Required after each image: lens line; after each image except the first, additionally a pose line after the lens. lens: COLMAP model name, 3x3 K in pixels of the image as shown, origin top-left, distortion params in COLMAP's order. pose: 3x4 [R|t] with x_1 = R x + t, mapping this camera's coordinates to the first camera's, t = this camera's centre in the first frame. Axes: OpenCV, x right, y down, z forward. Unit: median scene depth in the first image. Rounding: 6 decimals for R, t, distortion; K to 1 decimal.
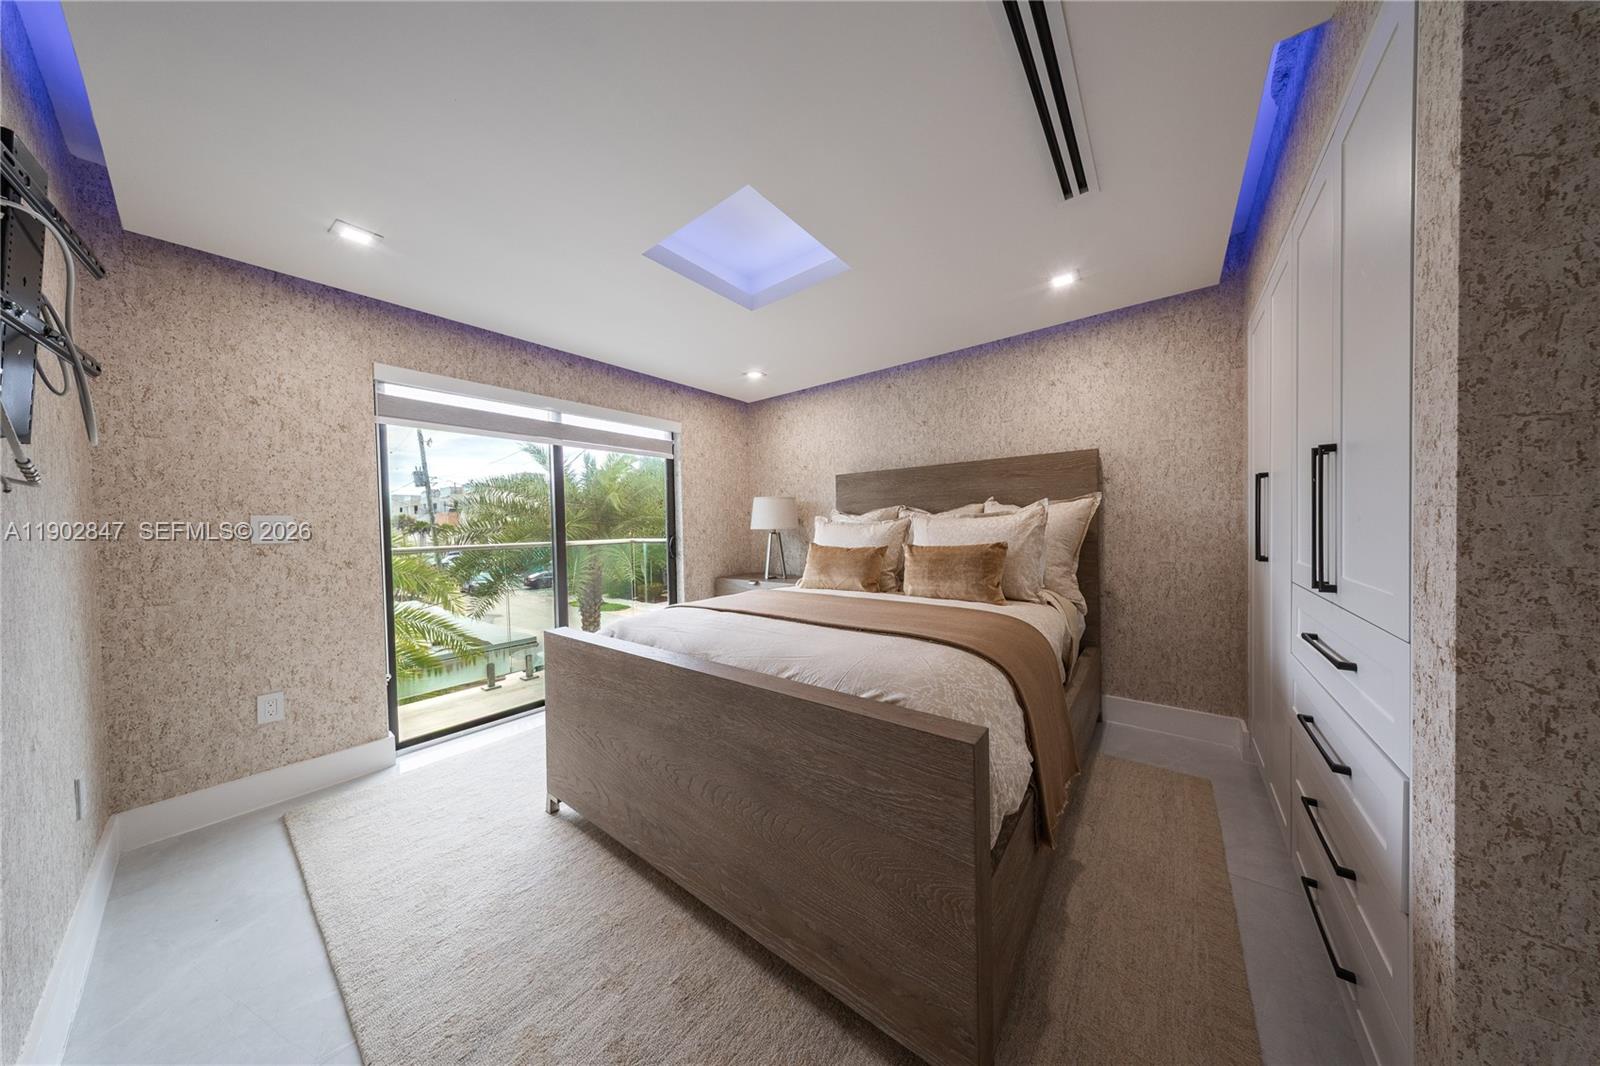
lens RADIAL K [[464.7, 0, 801.5], [0, 464.7, 533.5], [0, 0, 1]] dist [0.004475, -0.000581]
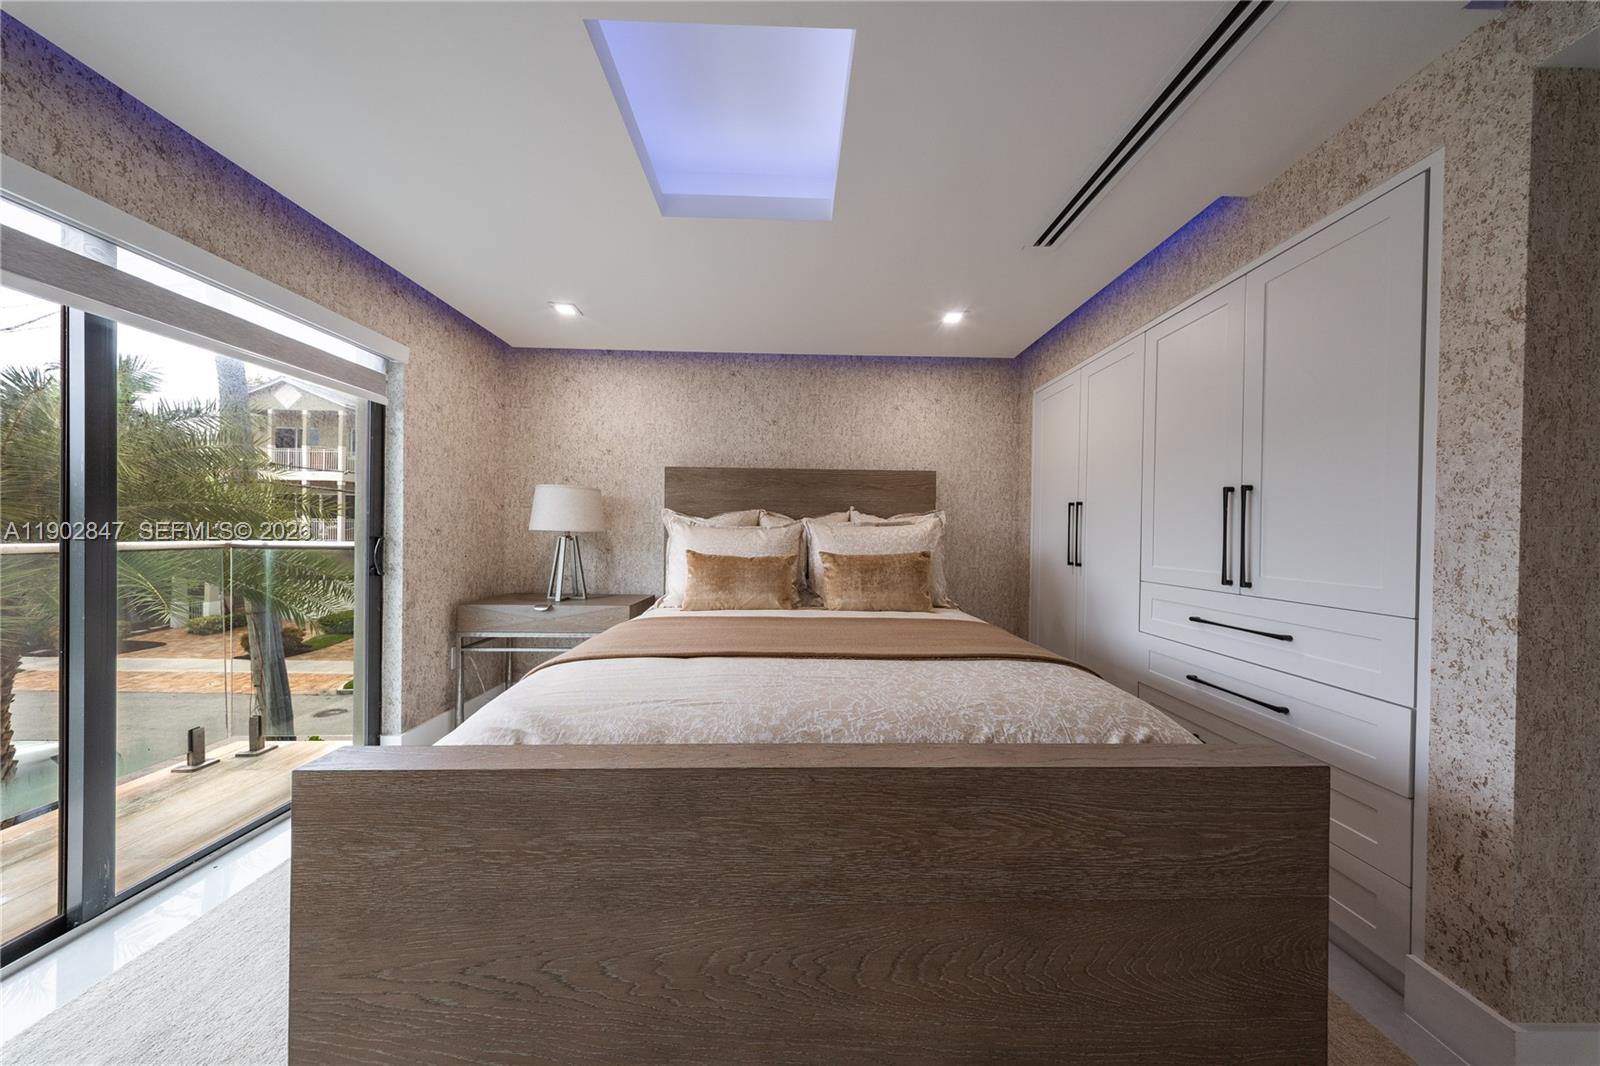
lens RADIAL K [[464.7, 0, 803.6], [0, 464.7, 535.9], [0, 0, 1]] dist [0.004475, -0.000581]
pose [[0.770521, 0.026267, 0.636874, -0.302053], [-0.018249, 0.999650, -0.019150, 0.006807], [-0.637154, 0.003133, 0.770730, 0.268300]]
